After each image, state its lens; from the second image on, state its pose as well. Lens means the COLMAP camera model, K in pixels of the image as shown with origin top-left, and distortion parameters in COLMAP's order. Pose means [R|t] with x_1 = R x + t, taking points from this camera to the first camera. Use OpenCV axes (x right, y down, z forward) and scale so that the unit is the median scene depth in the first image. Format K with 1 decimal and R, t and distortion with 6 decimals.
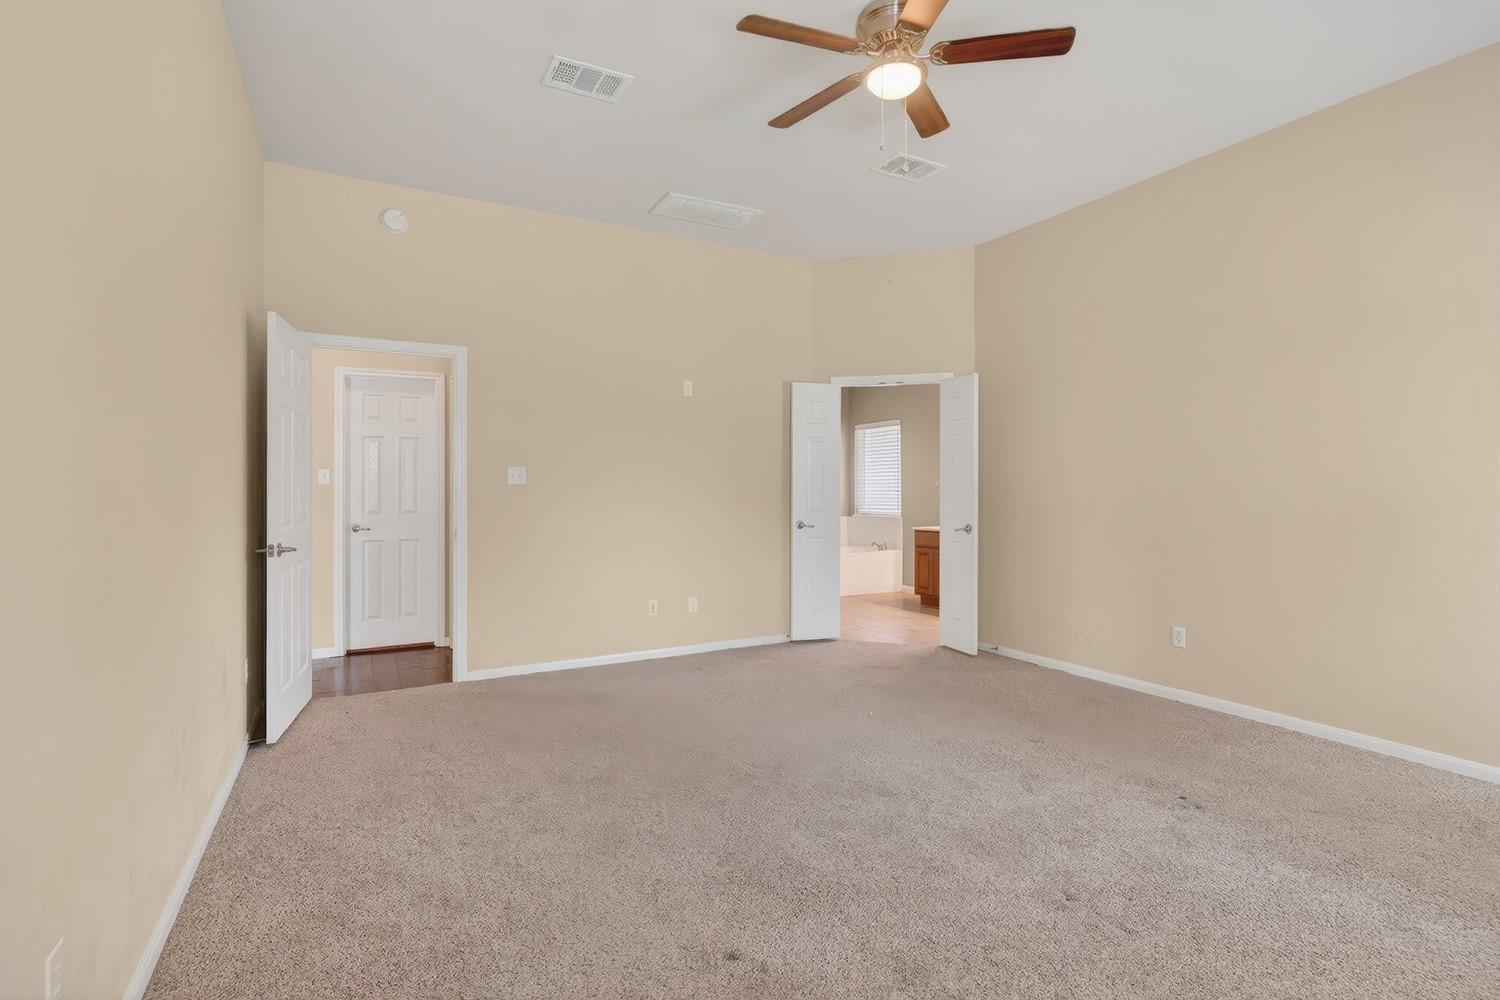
lens RADIAL K [[719.4, 0, 746.1], [0, 719.4, 495.3], [0, 0, 1]] dist [0.022228, -0.000206]
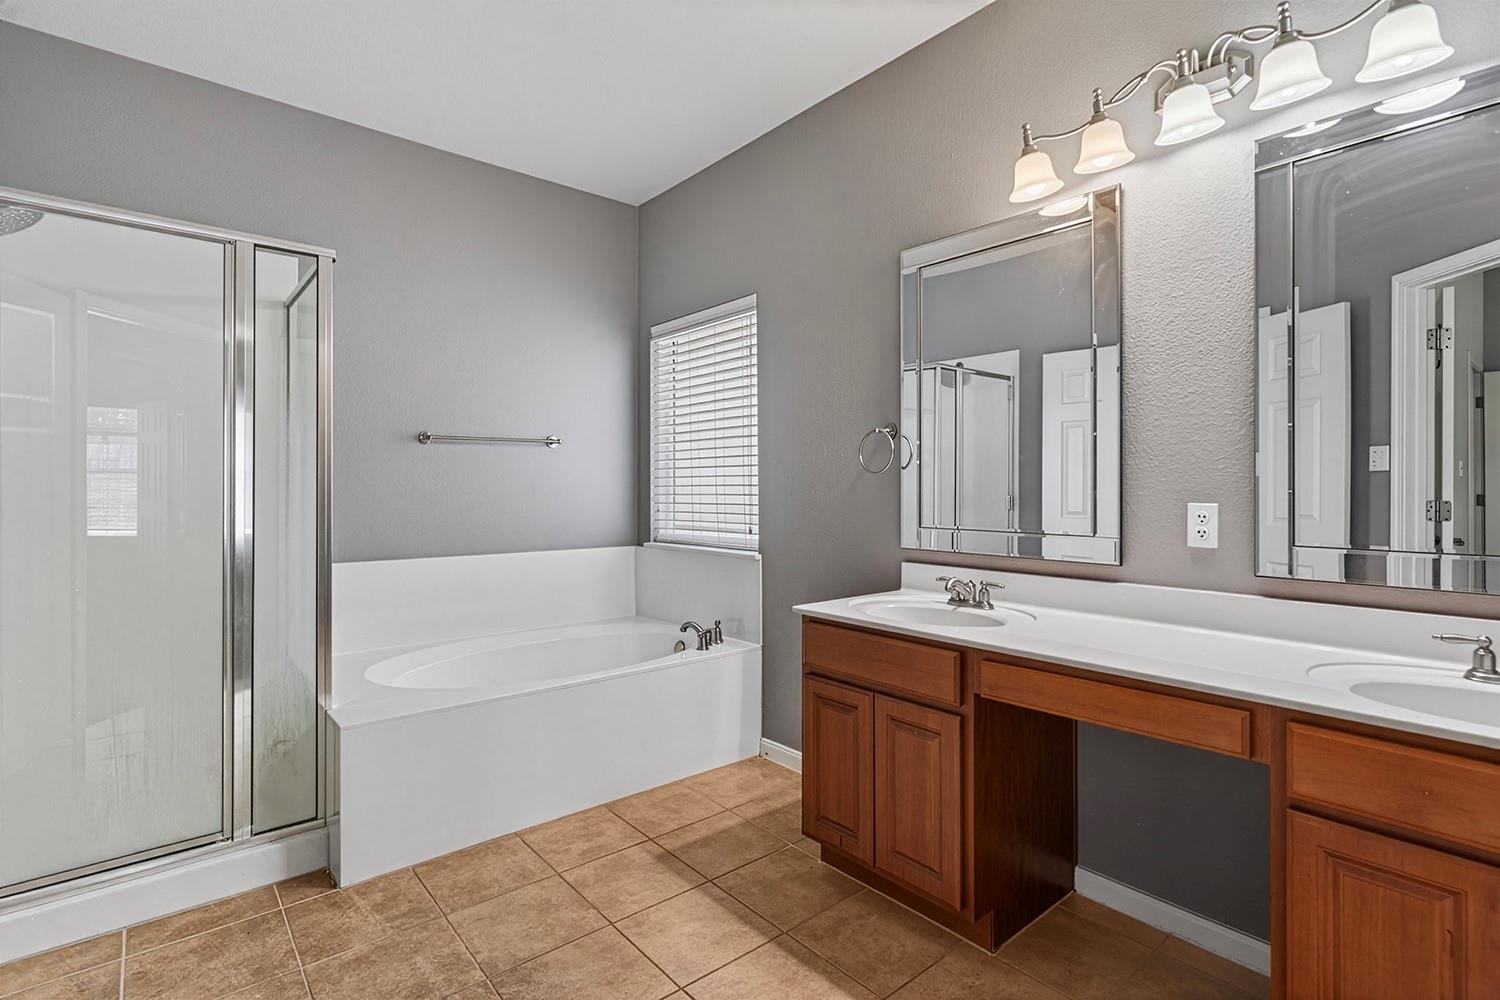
lens RADIAL K [[719.4, 0, 751.0], [0, 719.4, 494.8], [0, 0, 1]] dist [0.022228, -0.000206]
pose [[0.980023, 0.001689, 0.198879, 0.135234], [-0.001831, 0.999998, 0.000529, -0.001167], [-0.198878, -0.000883, 0.980024, 0.626125]]
